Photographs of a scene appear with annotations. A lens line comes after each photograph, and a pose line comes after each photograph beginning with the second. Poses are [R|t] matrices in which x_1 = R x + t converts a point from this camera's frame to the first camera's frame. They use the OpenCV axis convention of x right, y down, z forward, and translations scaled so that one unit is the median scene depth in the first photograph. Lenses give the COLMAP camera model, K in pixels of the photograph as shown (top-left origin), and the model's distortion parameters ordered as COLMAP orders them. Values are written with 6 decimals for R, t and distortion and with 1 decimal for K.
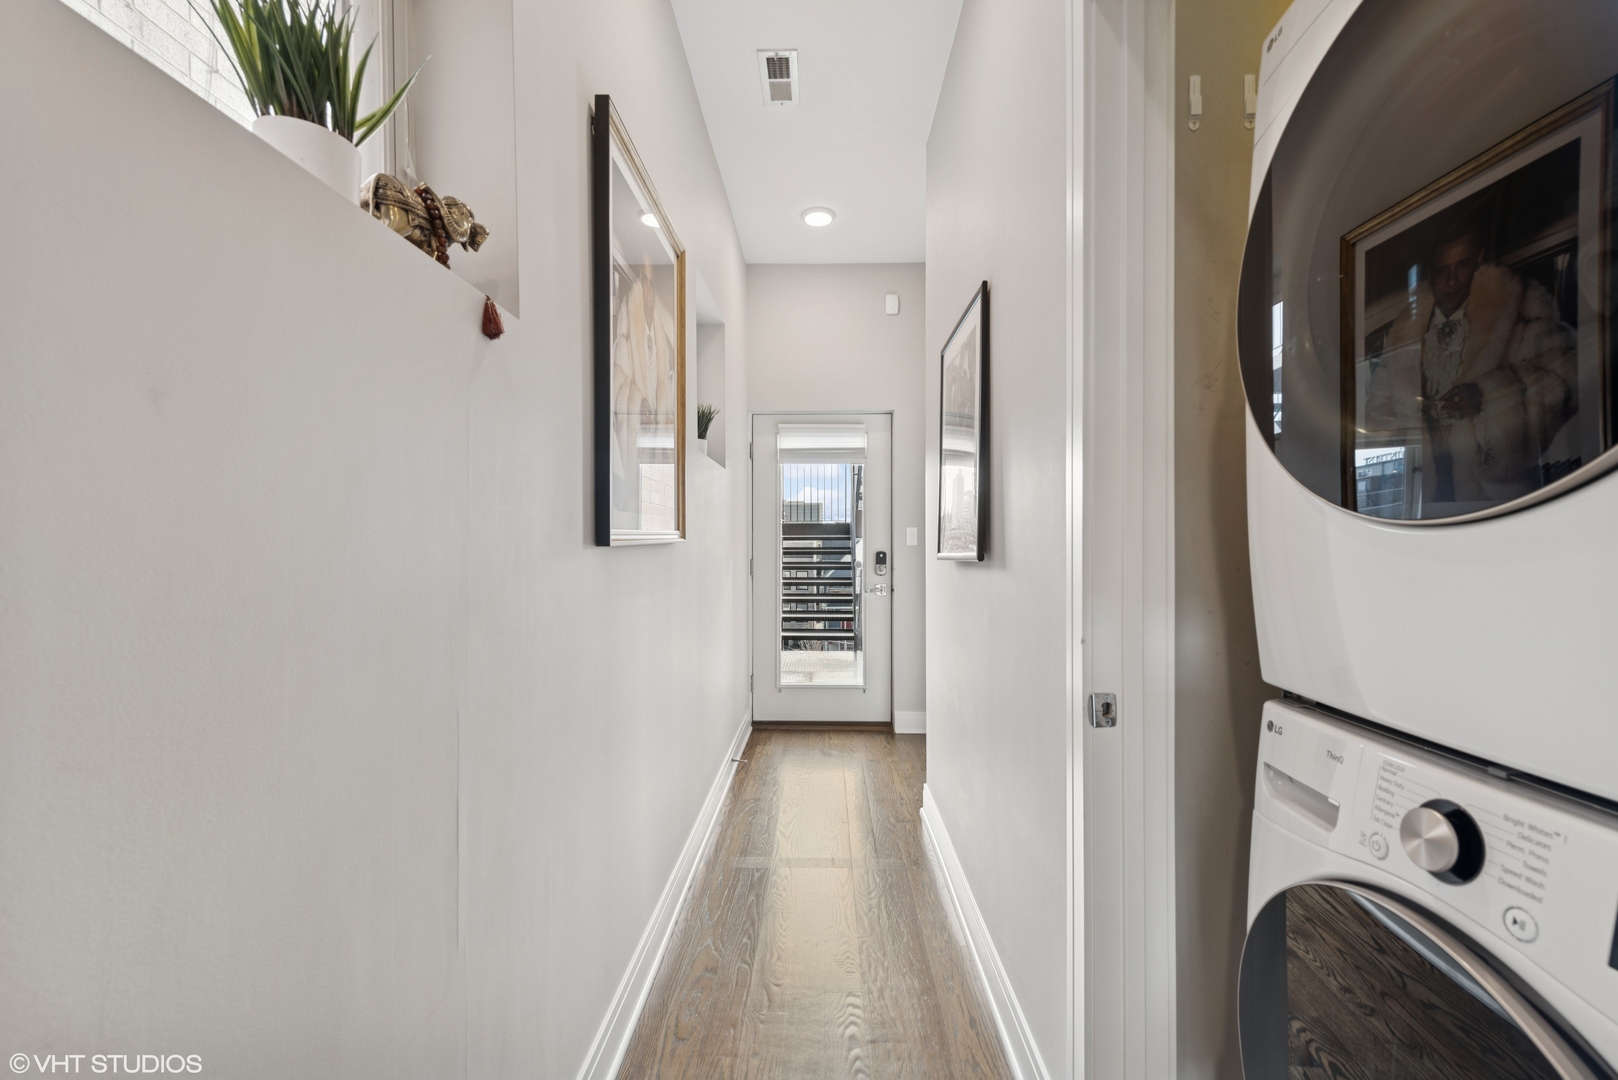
lens RADIAL K [[673.7, 0, 813.6], [0, 673.7, 539.6], [0, 0, 1]] dist [0.009982, -0.000648]
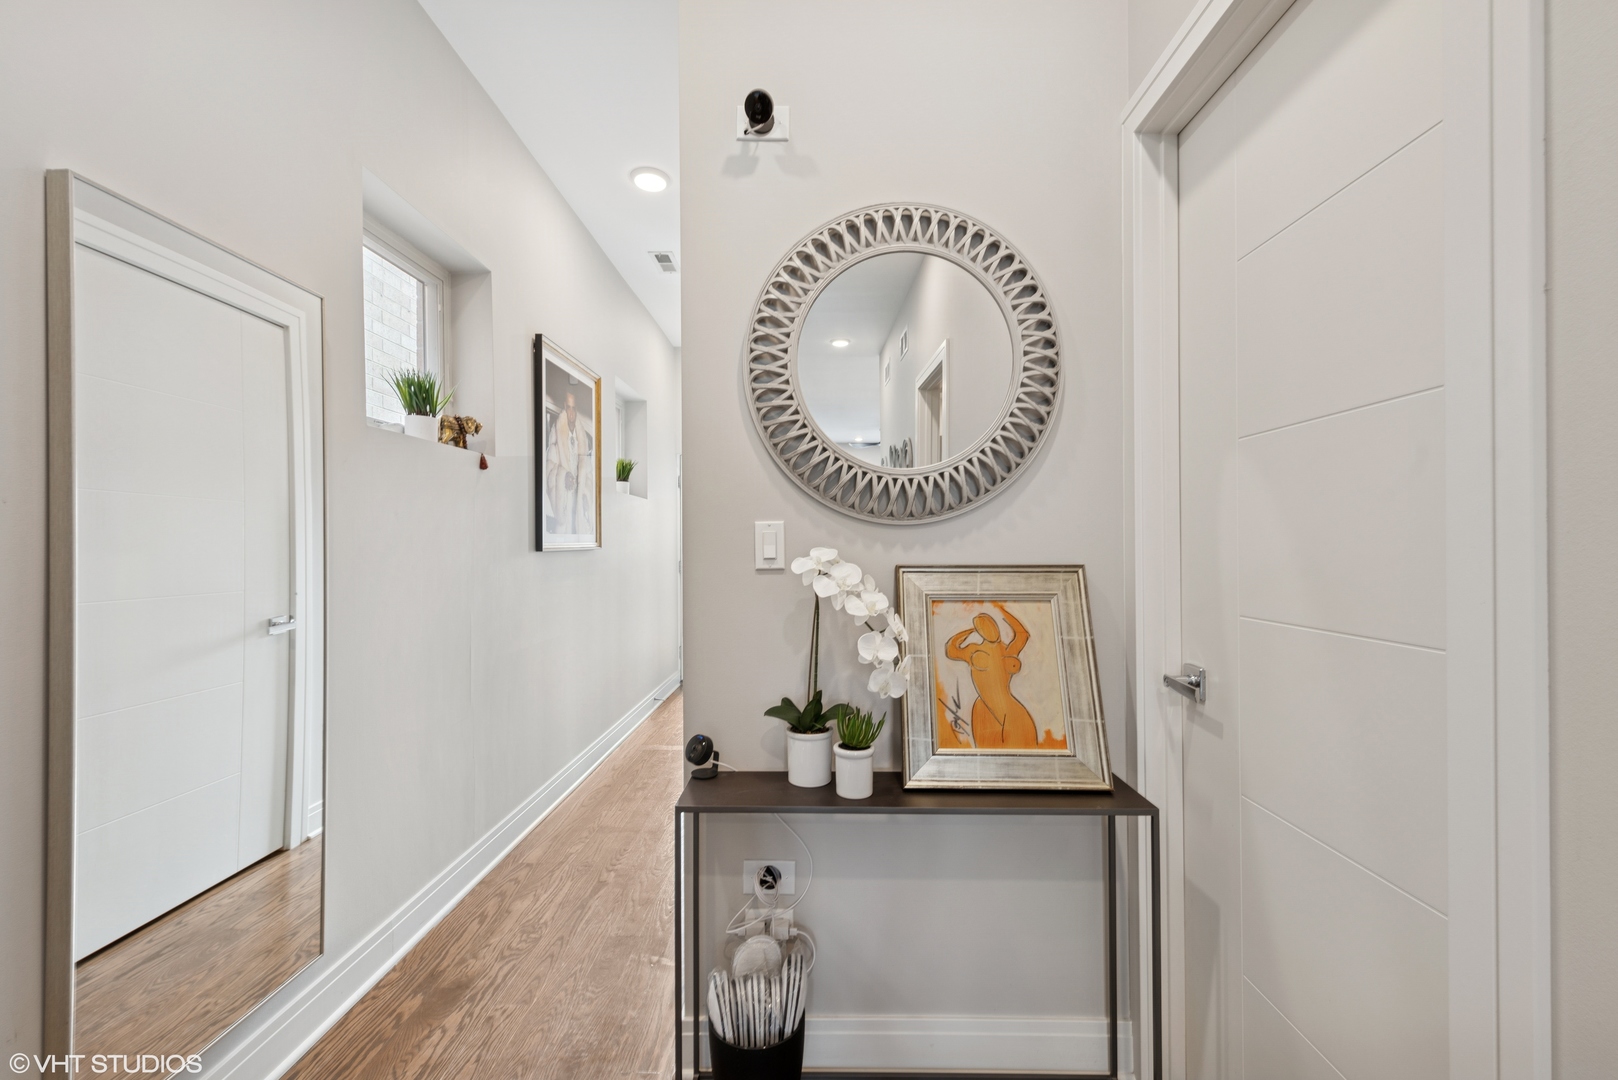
lens RADIAL K [[642.2, 0, 804.8], [0, 642.2, 540.1], [0, 0, 1]] dist [0.019171, -0.000130]
pose [[0.999974, -0.002472, 0.006709, 0.488052], [0.002539, 0.999948, -0.009893, -0.002834], [-0.006684, 0.009910, 0.999929, -0.975919]]
